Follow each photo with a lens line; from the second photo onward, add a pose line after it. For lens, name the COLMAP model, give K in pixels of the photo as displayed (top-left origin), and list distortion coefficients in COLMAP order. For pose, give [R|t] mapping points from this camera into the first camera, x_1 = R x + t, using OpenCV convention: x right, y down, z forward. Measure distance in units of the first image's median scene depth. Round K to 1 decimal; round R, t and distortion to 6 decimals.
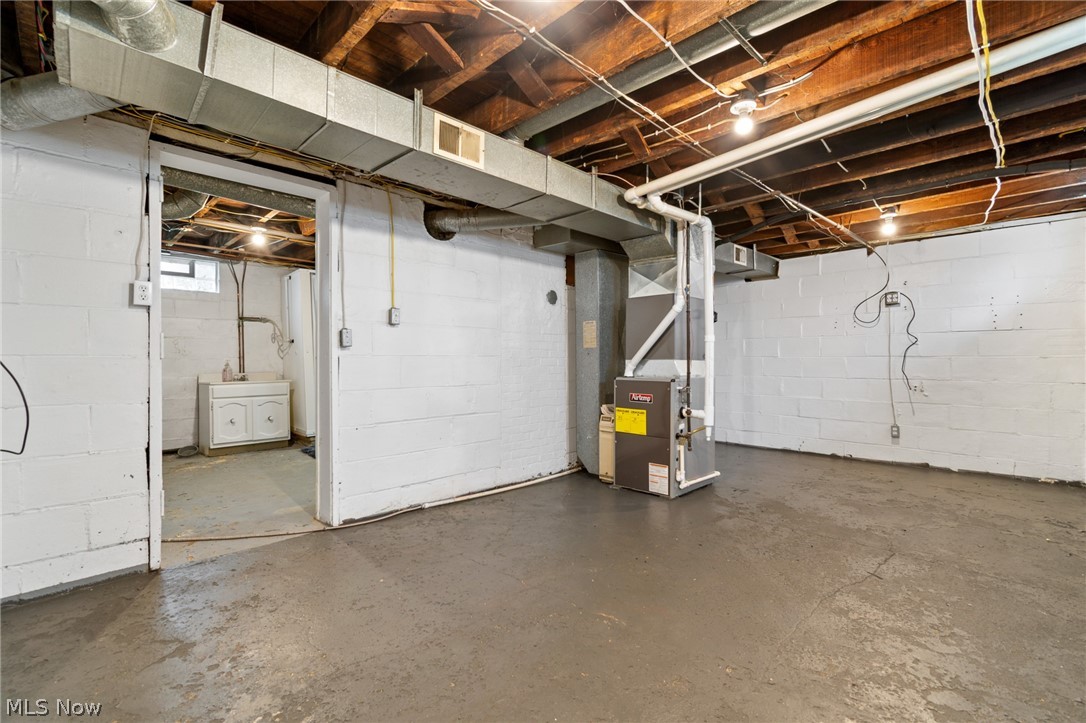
lens RADIAL K [[476.7, 0, 540.6], [0, 476.7, 364.0], [0, 0, 1]] dist [0.002202, -0.000598]
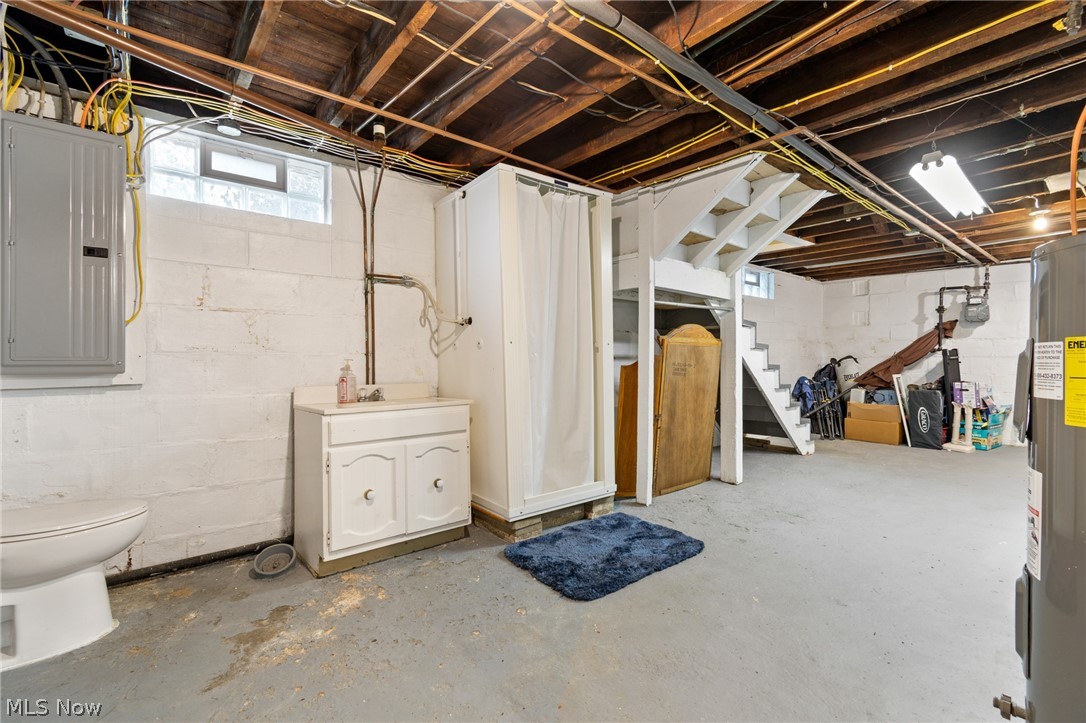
lens RADIAL K [[476.7, 0, 540.6], [0, 476.7, 364.0], [0, 0, 1]] dist [0.002202, -0.000598]
pose [[0.995318, 0.004865, -0.096533, -0.413232], [-0.005029, 0.999986, -0.001461, -0.003117], [0.096524, 0.001940, 0.995329, 0.532586]]
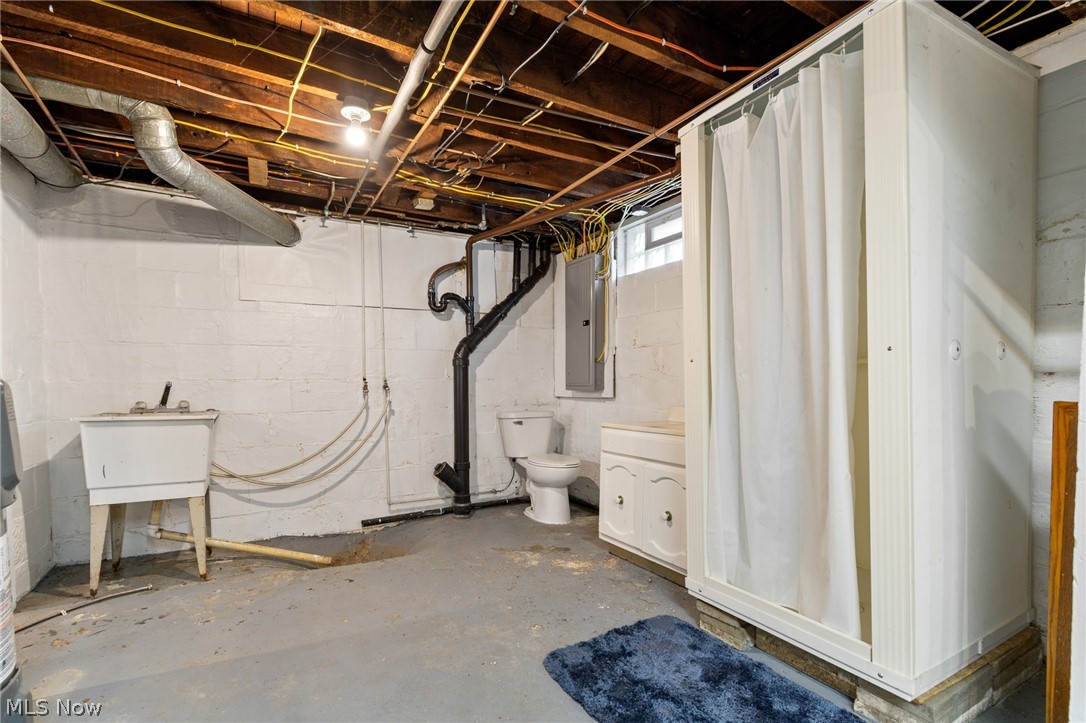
lens RADIAL K [[501.0, 0, 543.1], [0, 501.0, 405.7], [0, 0, 1]] dist [0.000164, -0.000401]
pose [[-0.257117, 0.053379, -0.964905, -0.097478], [-0.002428, 0.998434, 0.055881, -0.011972], [0.966377, 0.016710, -0.256585, 0.987144]]
